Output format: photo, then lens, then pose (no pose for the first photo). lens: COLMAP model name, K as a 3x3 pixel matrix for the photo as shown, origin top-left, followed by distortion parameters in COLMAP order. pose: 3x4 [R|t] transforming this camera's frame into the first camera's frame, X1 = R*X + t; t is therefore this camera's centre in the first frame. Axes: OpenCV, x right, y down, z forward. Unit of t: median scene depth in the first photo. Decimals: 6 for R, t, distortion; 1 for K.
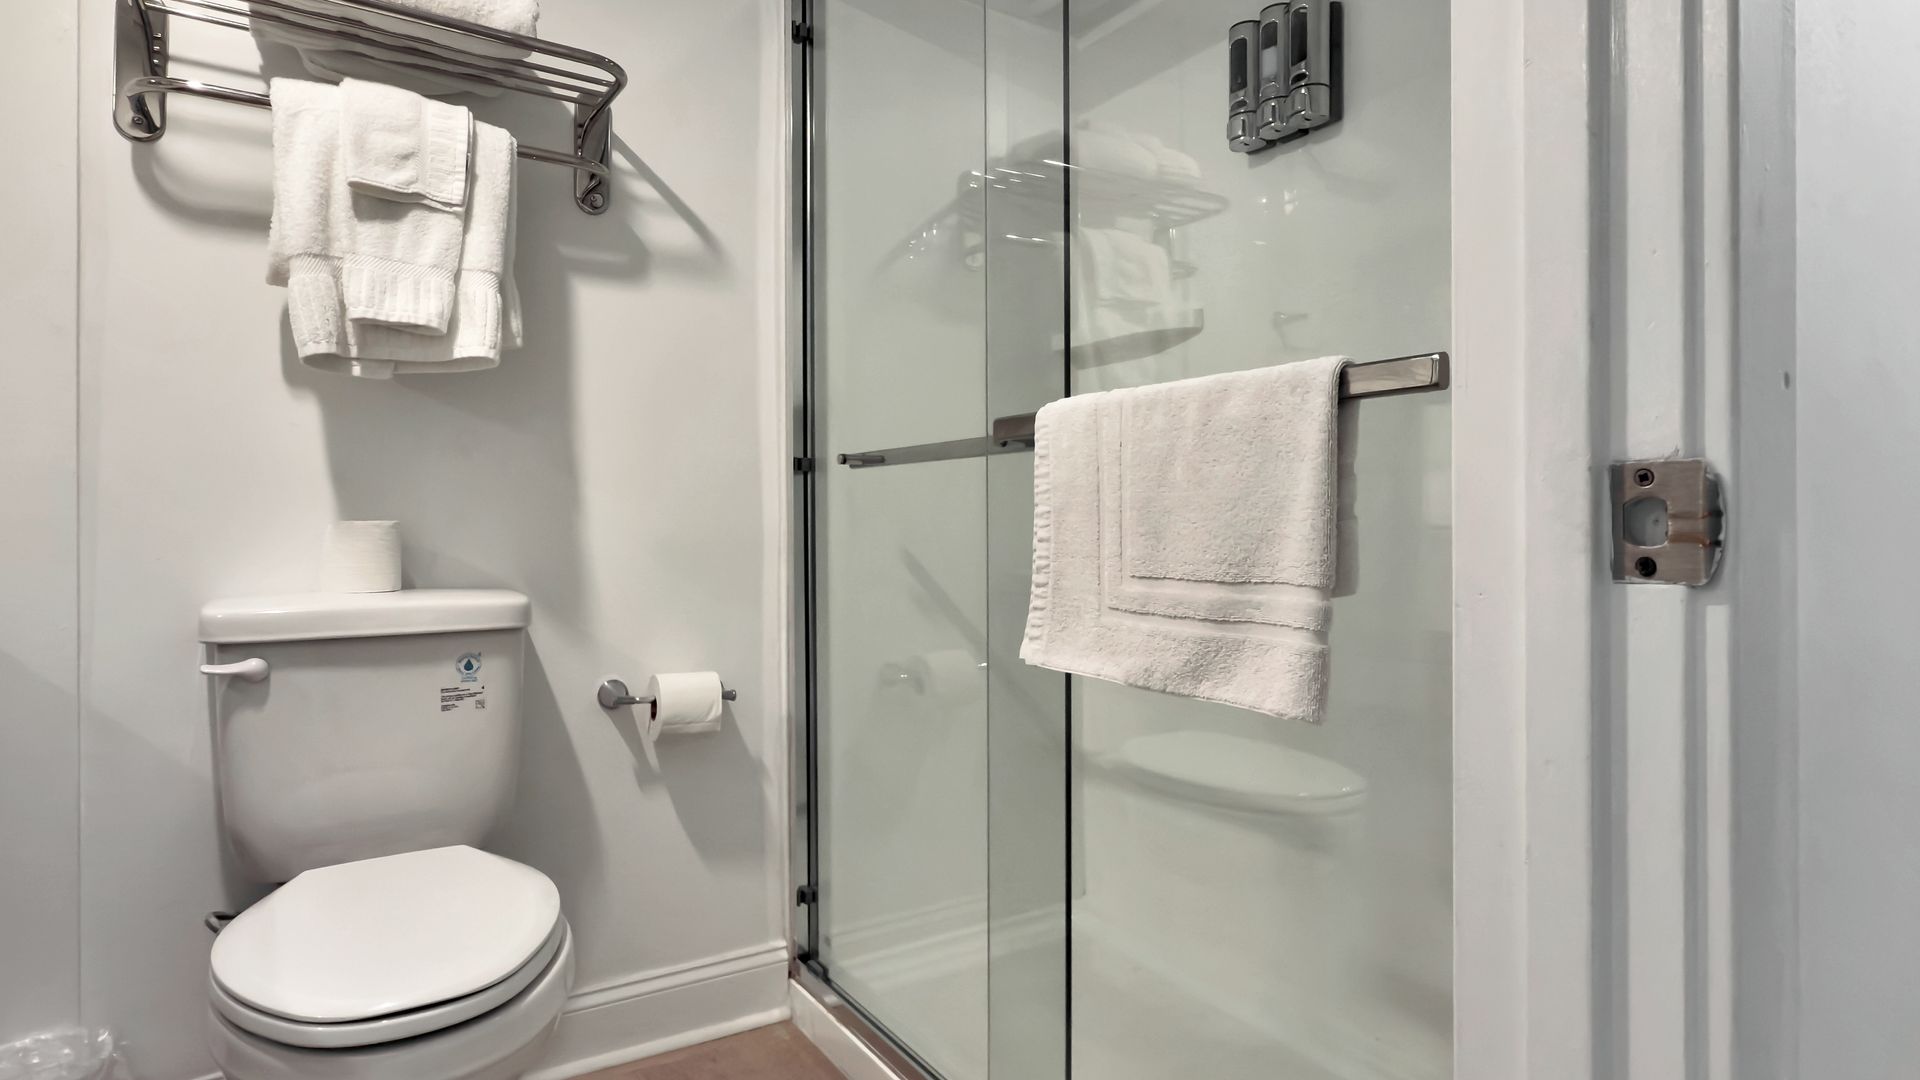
lens RADIAL K [[1016.9, 0, 928.7], [0, 1016.9, 530.9], [0, 0, 1]] dist [0.000468, 0.000577]
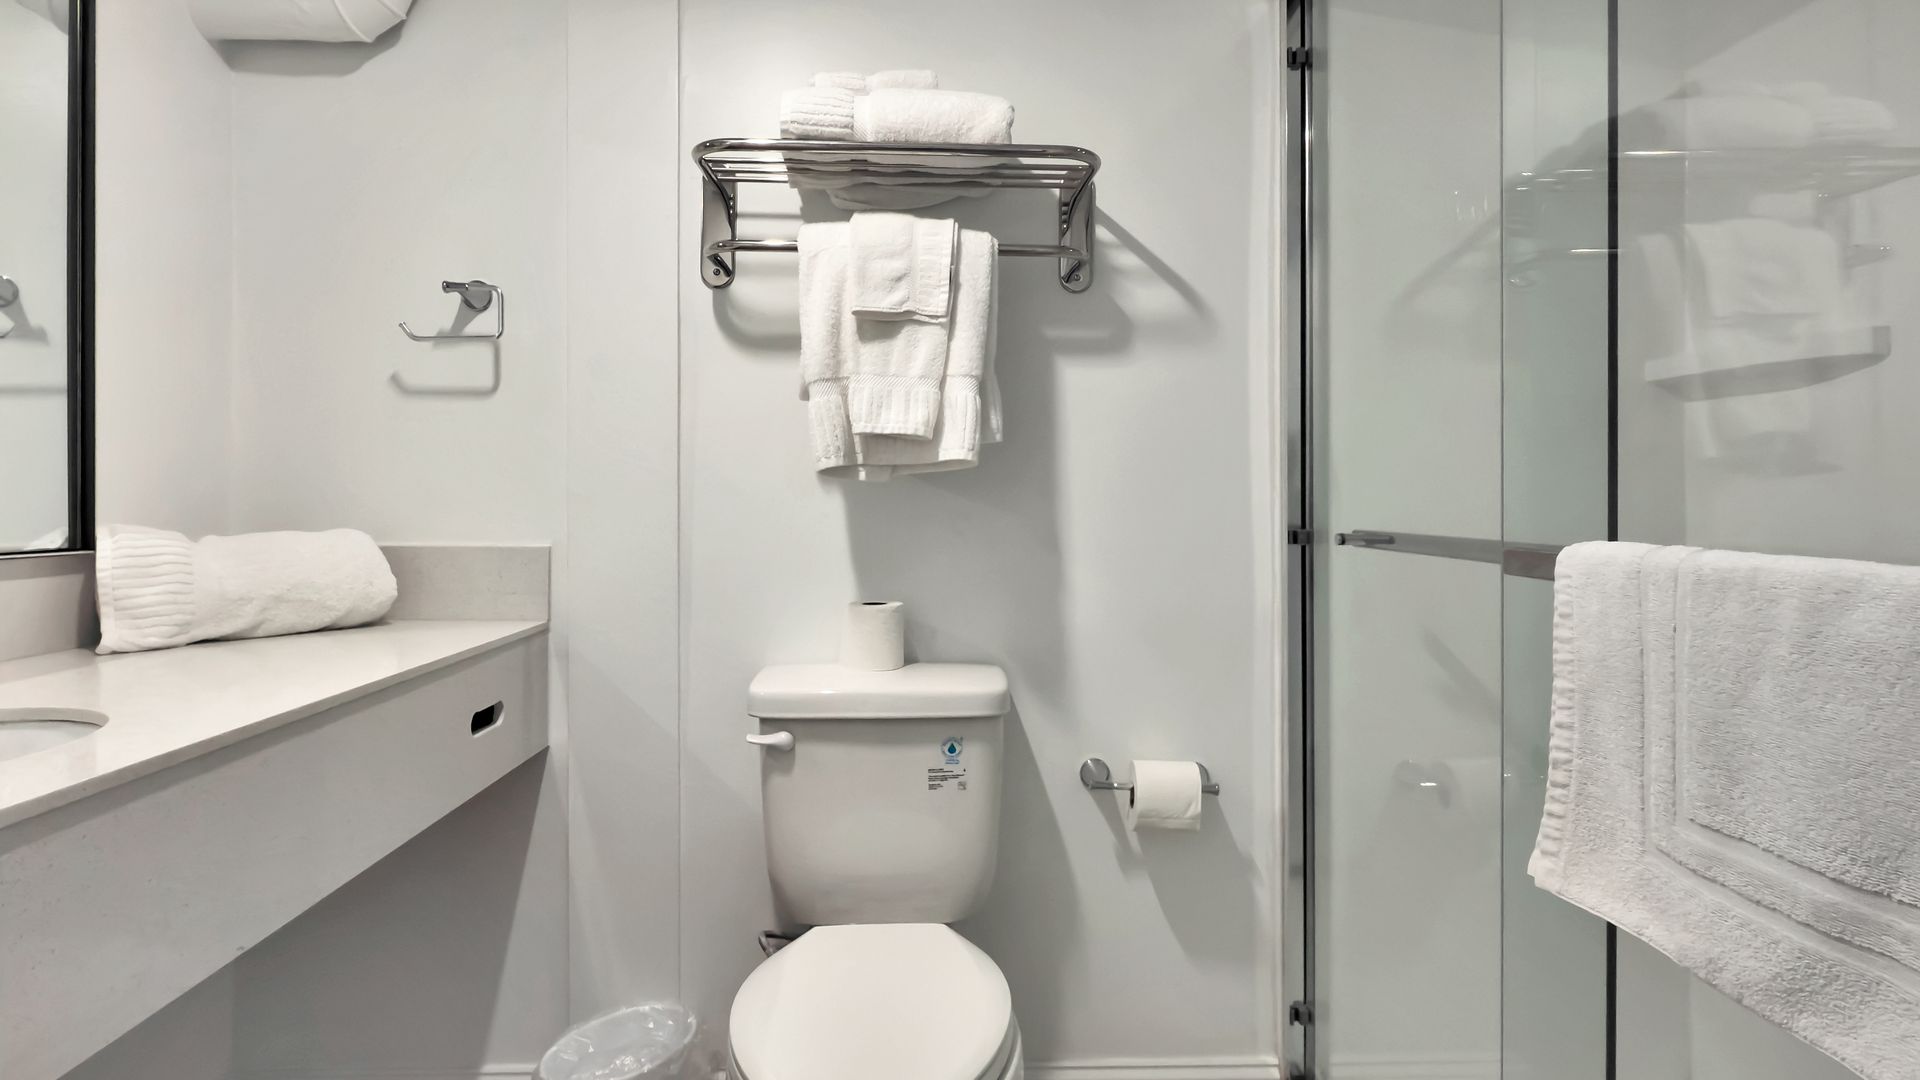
lens RADIAL K [[1016.9, 0, 928.7], [0, 1016.9, 530.9], [0, 0, 1]] dist [0.000468, 0.000577]
pose [[0.863776, 0.004248, -0.503859, 0.062393], [0.000909, 0.999950, 0.009989, -0.107217], [0.503876, -0.009086, 0.863728, 0.071657]]
